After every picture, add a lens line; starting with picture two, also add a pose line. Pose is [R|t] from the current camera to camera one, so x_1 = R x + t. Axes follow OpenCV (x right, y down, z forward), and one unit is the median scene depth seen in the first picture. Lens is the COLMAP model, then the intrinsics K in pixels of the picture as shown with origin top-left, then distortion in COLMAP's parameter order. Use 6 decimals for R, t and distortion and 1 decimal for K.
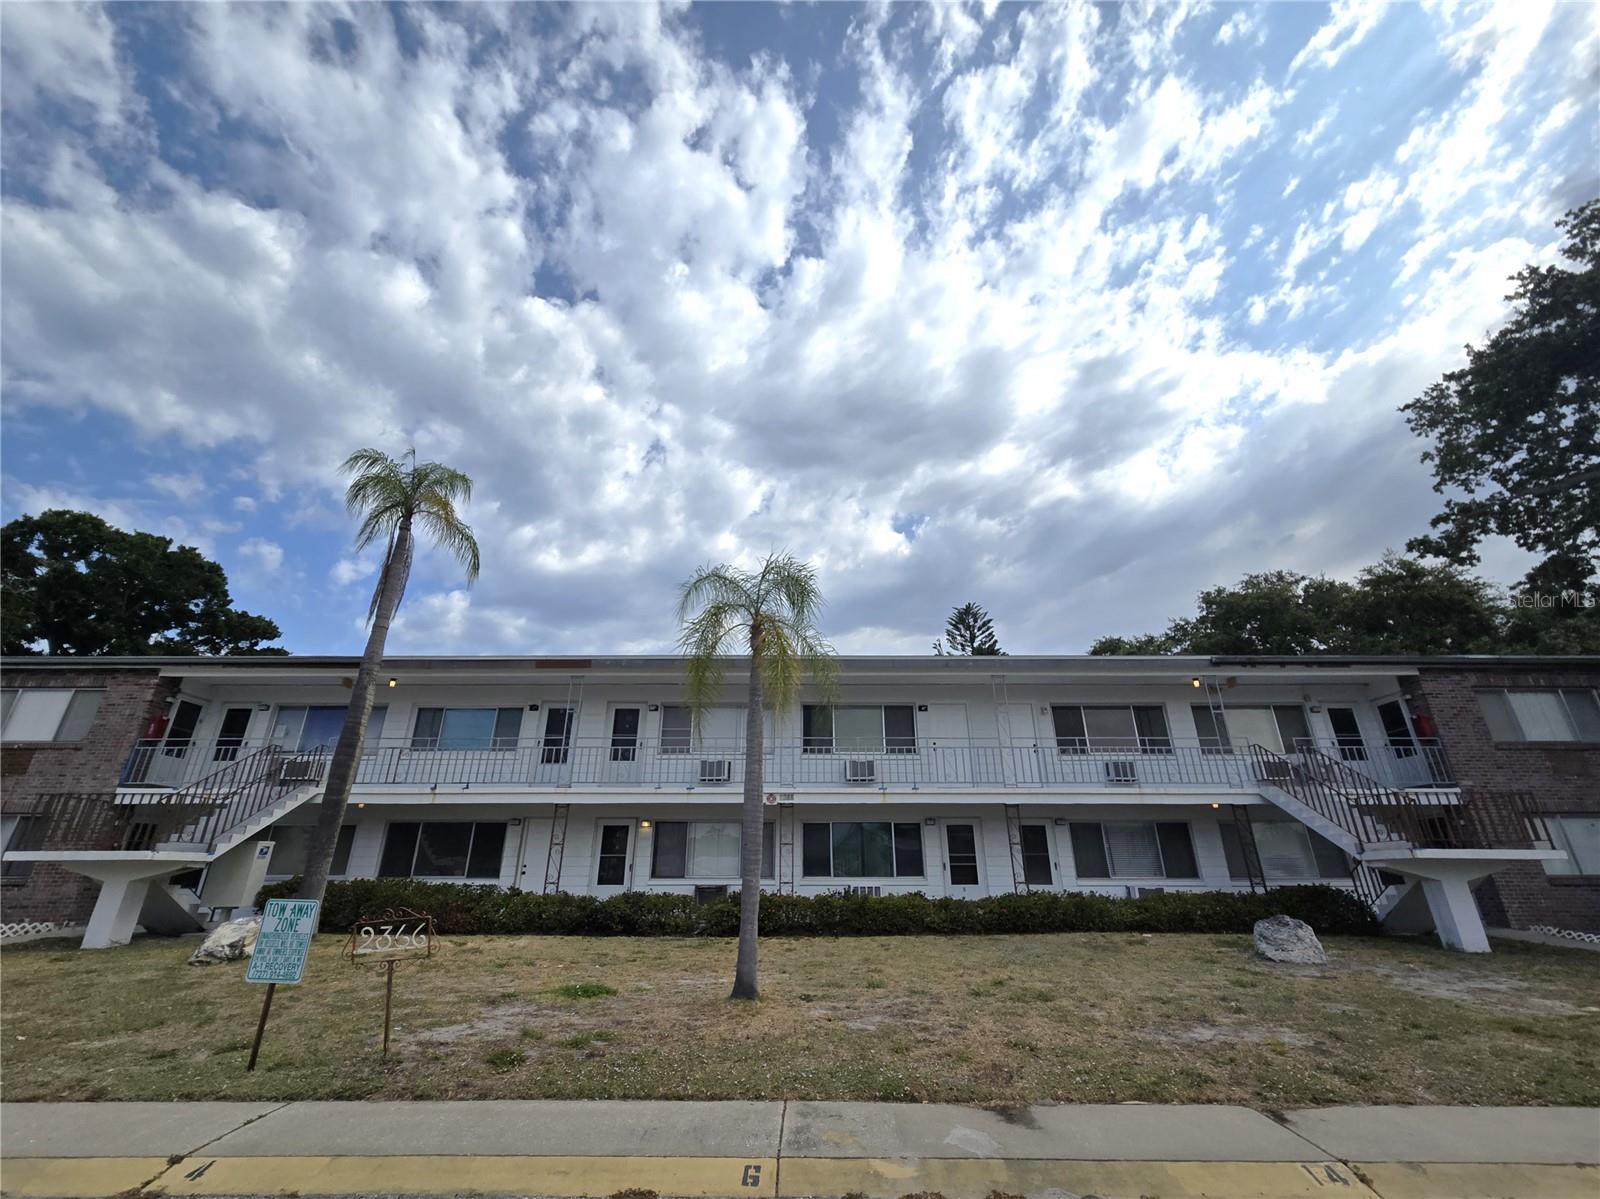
lens RADIAL K [[653.3, 0, 761.9], [0, 653.3, 599.1], [0, 0, 1]] dist [-0.001627, -0.000069]
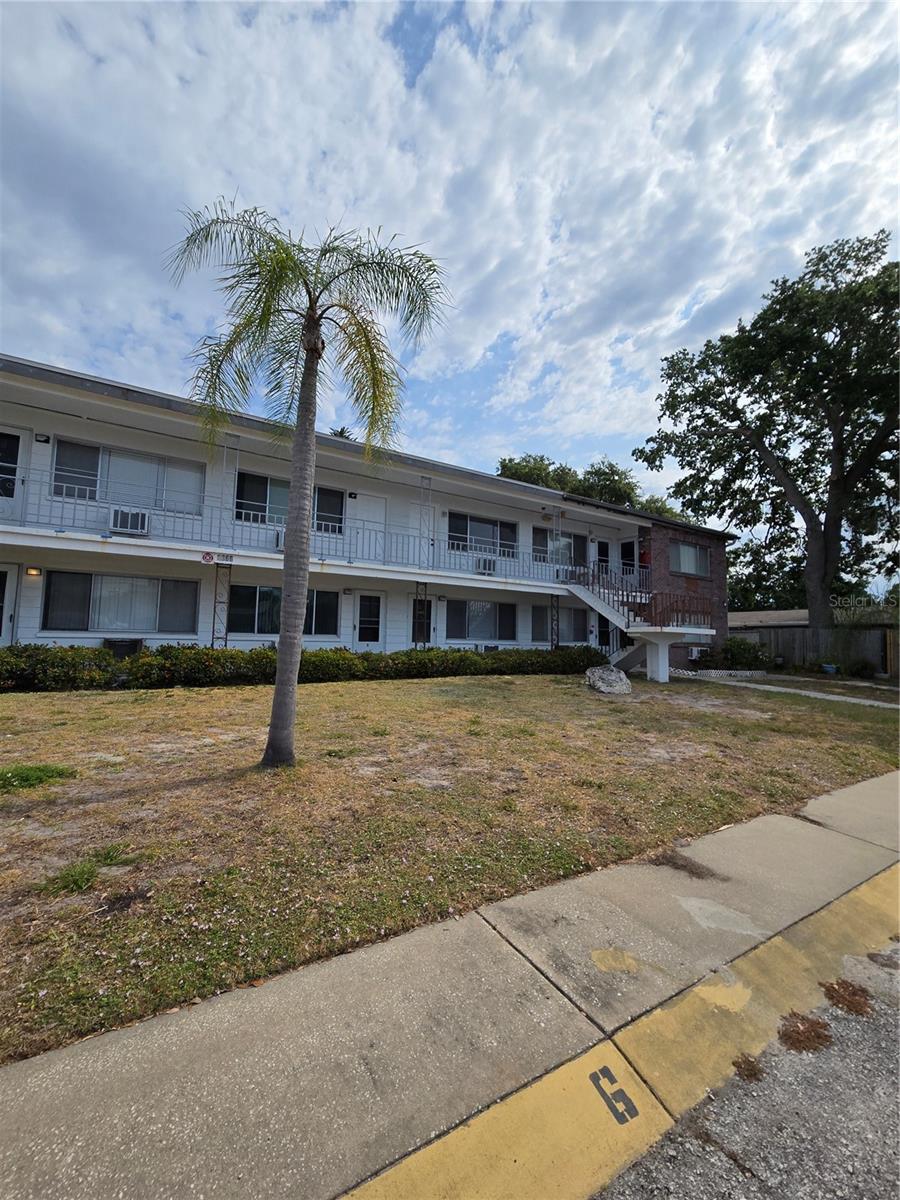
lens RADIAL K [[508.4, 0, 447.5], [0, 508.4, 598.1], [0, 0, 1]] dist [0.001248, -0.000667]
pose [[0.832774, 0.061211, 0.550219, -0.091173], [-0.235897, 0.938361, 0.252647, 0.079390], [-0.500839, -0.340193, 0.795882, 0.182875]]
